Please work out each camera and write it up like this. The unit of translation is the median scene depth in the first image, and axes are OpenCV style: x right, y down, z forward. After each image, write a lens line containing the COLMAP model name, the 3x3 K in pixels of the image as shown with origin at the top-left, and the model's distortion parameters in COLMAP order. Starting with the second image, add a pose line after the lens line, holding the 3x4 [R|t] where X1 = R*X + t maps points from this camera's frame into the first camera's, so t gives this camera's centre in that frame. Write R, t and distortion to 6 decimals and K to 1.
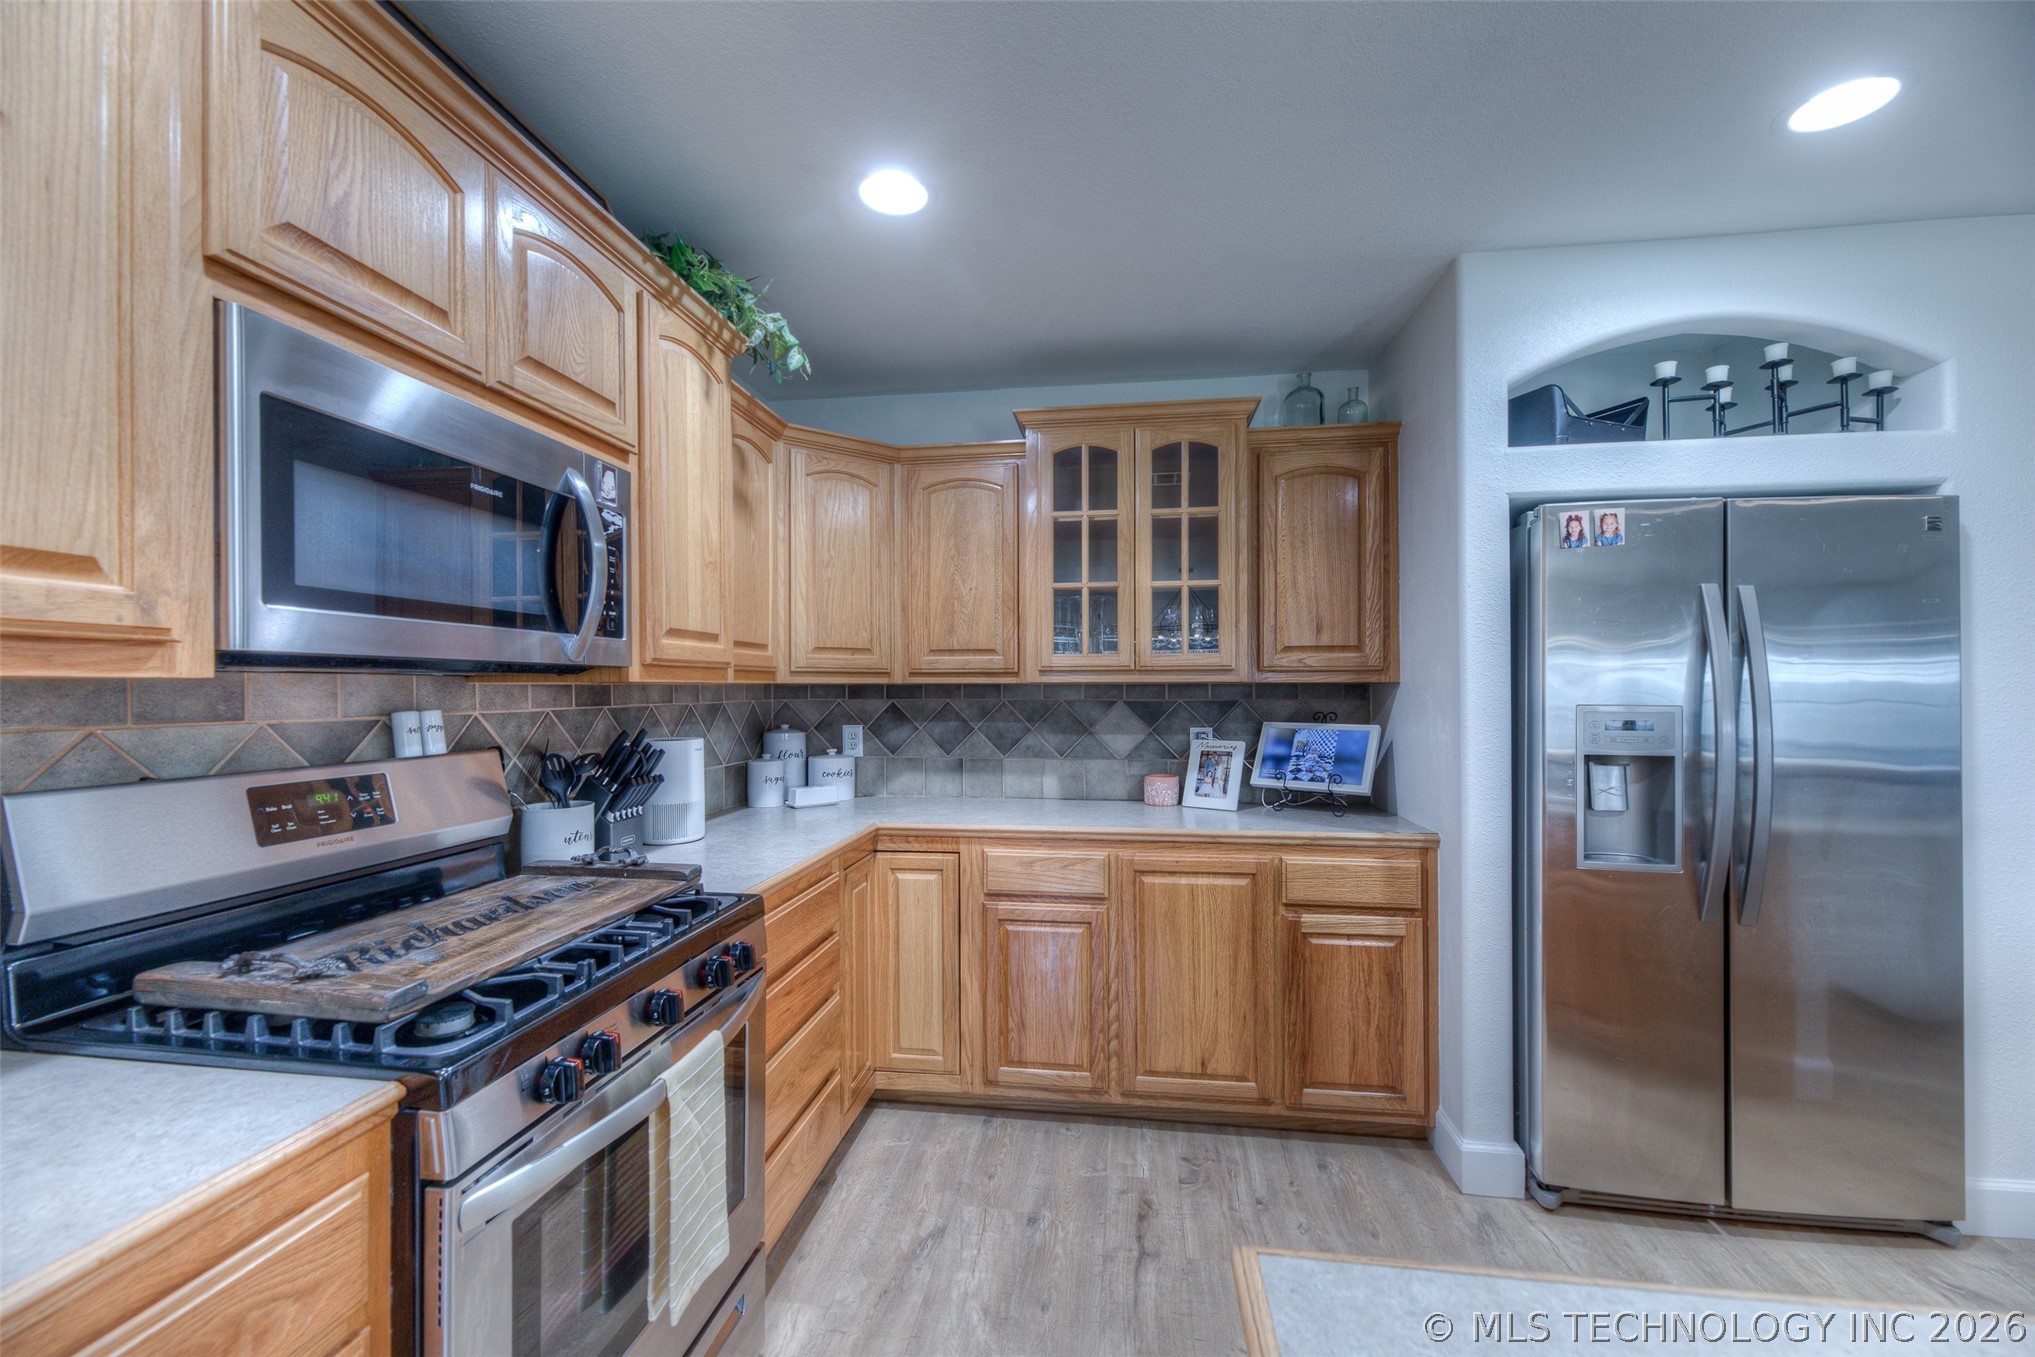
lens RADIAL K [[815.5, 0, 1014.3], [0, 815.5, 689.4], [0, 0, 1]] dist [0.011381, -0.002678]
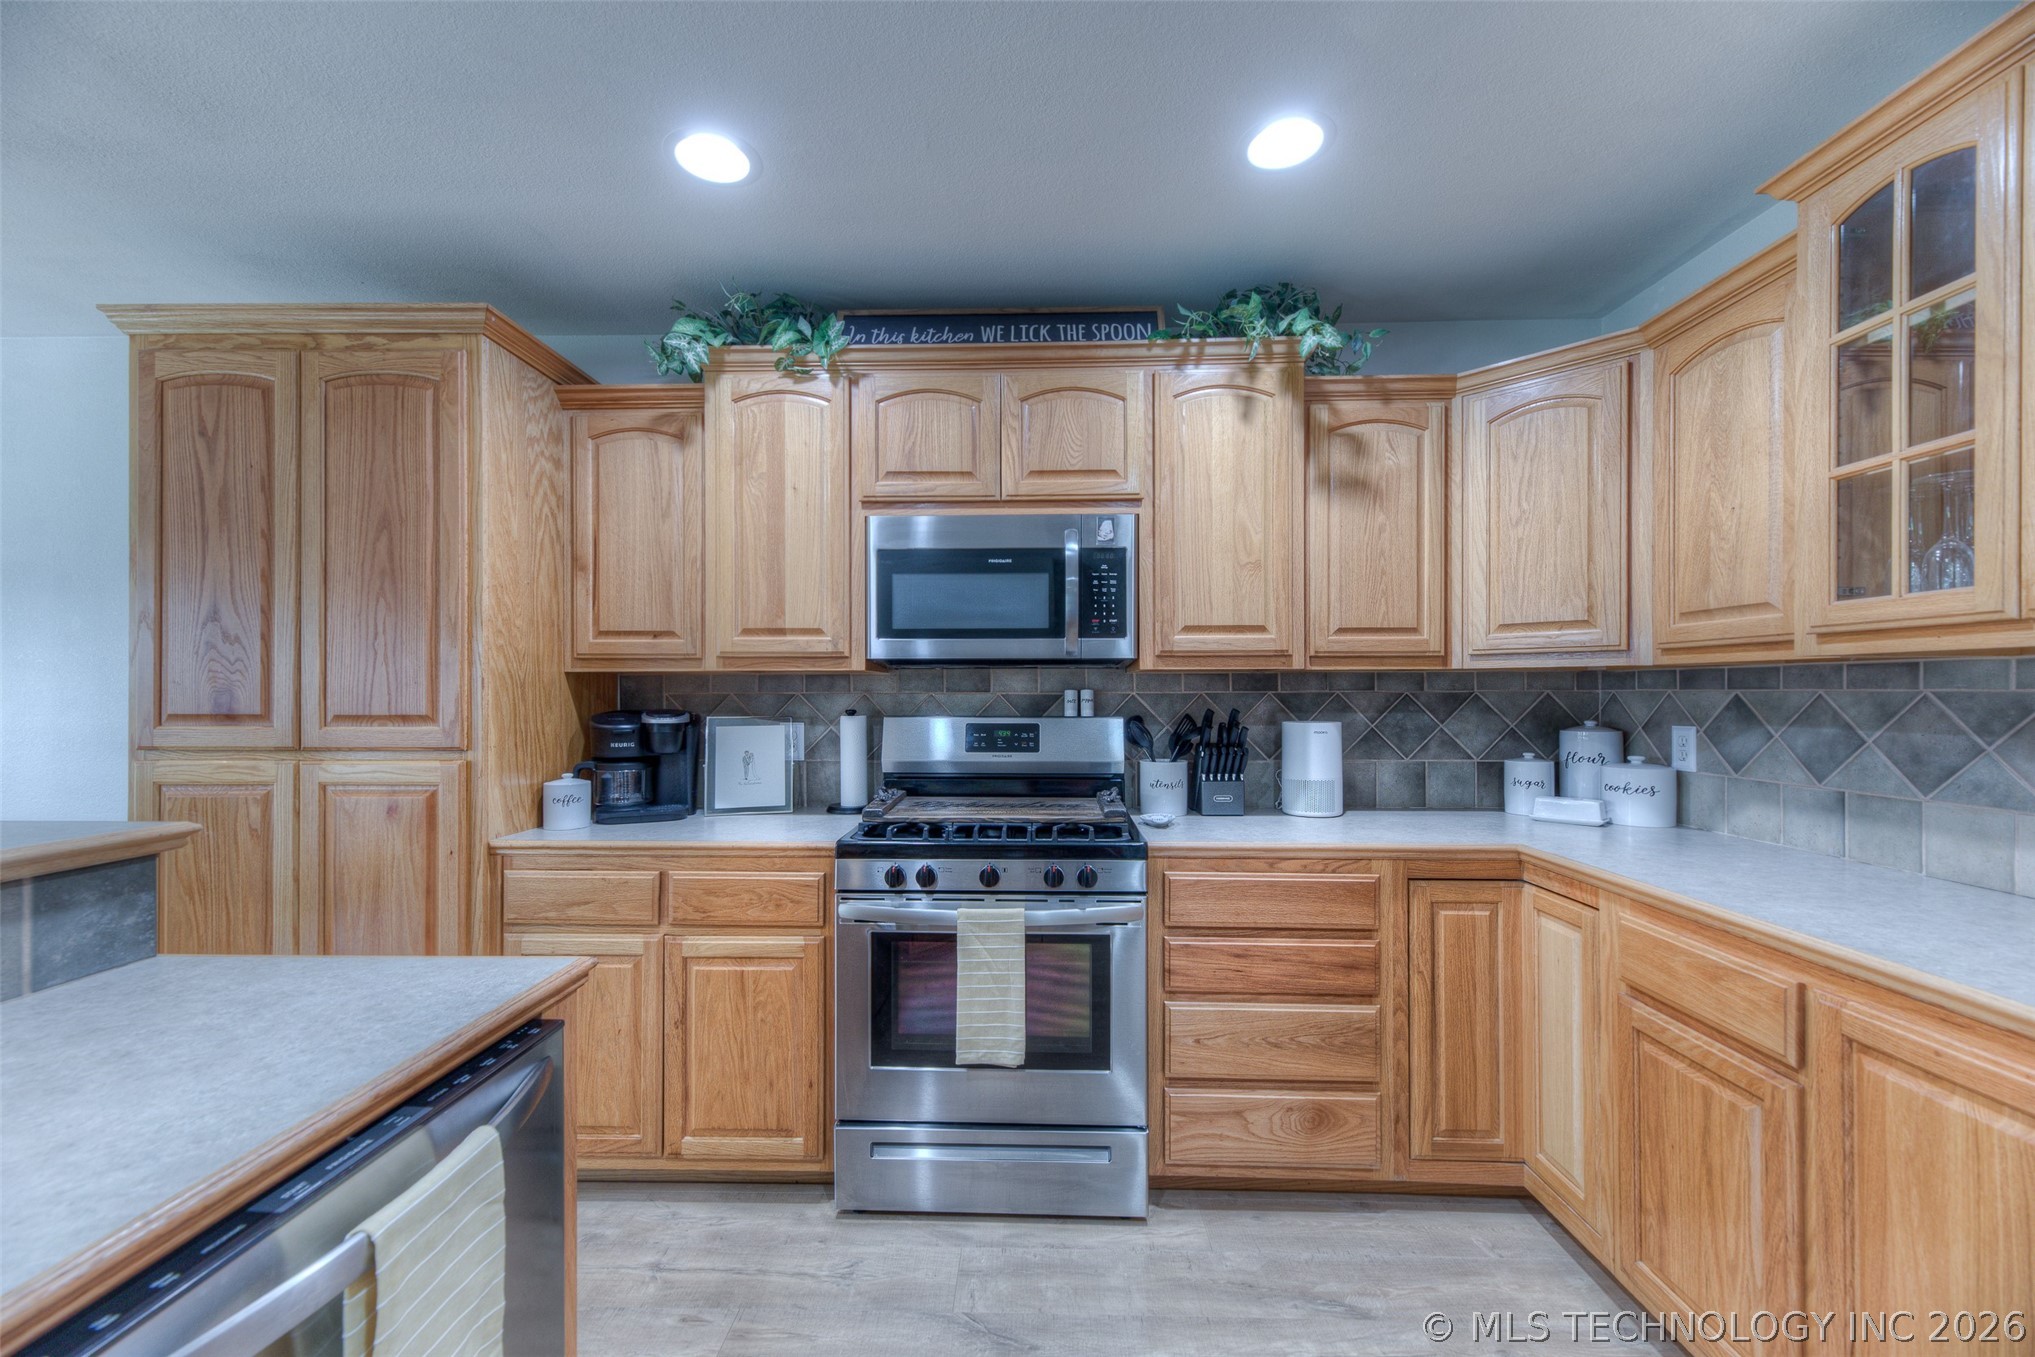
lens RADIAL K [[815.5, 0, 1009.4], [0, 815.5, 688.1], [0, 0, 1]] dist [0.011381, -0.002678]
pose [[0.103943, 0.000419, -0.994583, 0.558858], [-0.001270, 0.999999, 0.000289, 0.014158], [0.994582, 0.001233, 0.103943, 0.432053]]
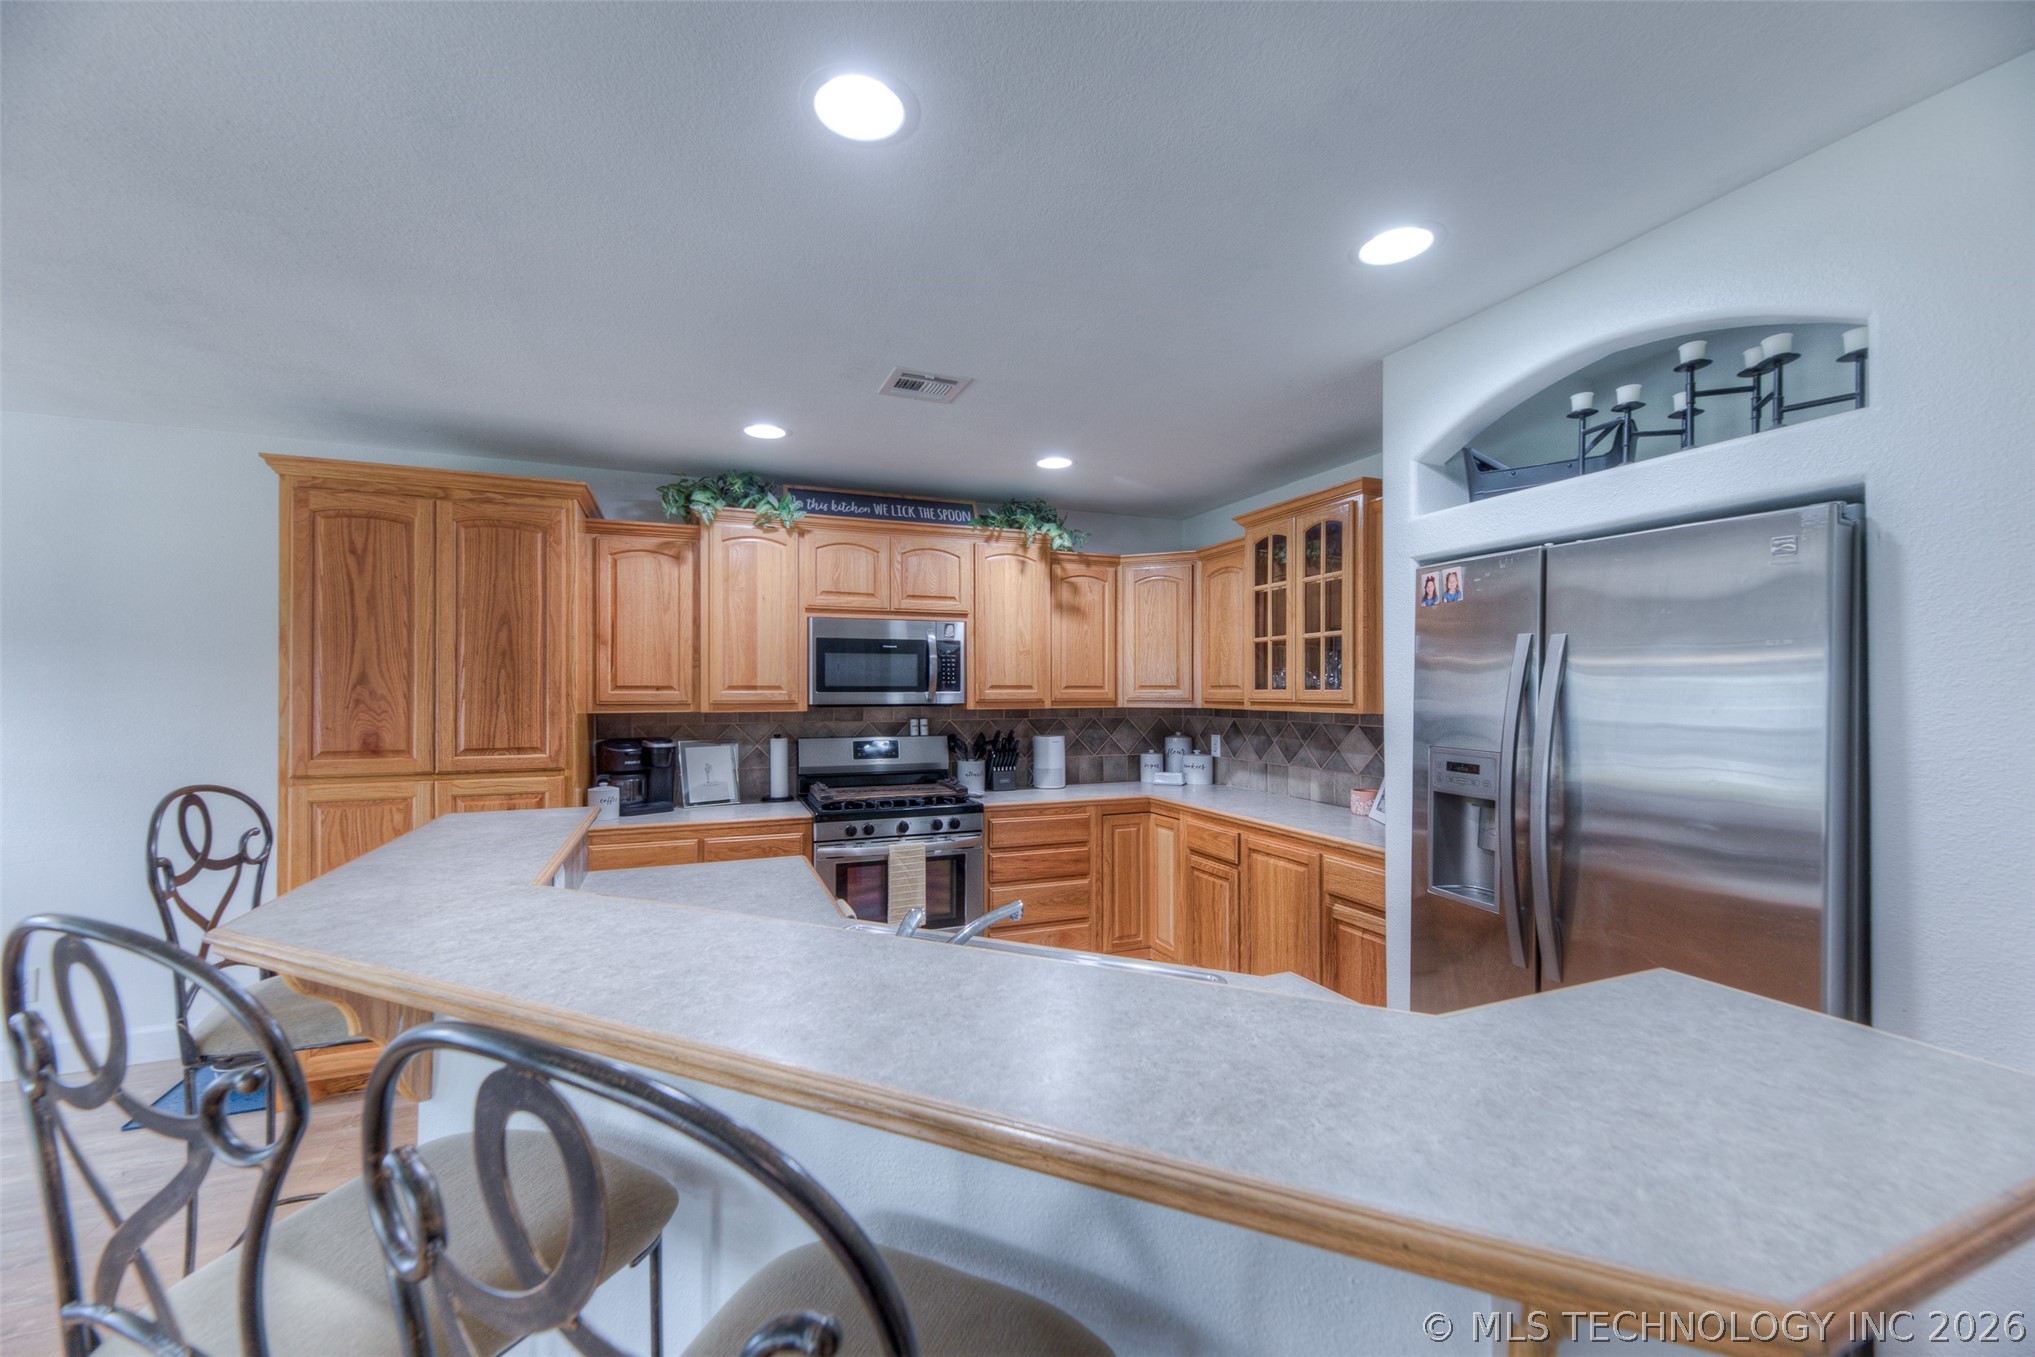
lens RADIAL K [[815.5, 0, 1012.9], [0, 815.5, 686.5], [0, 0, 1]] dist [0.011381, -0.002678]
pose [[0.490249, -0.000843, -0.871582, 1.113193], [-0.002131, 0.999995, -0.002166, -0.047631], [0.871580, 0.002919, 0.490245, -0.033827]]
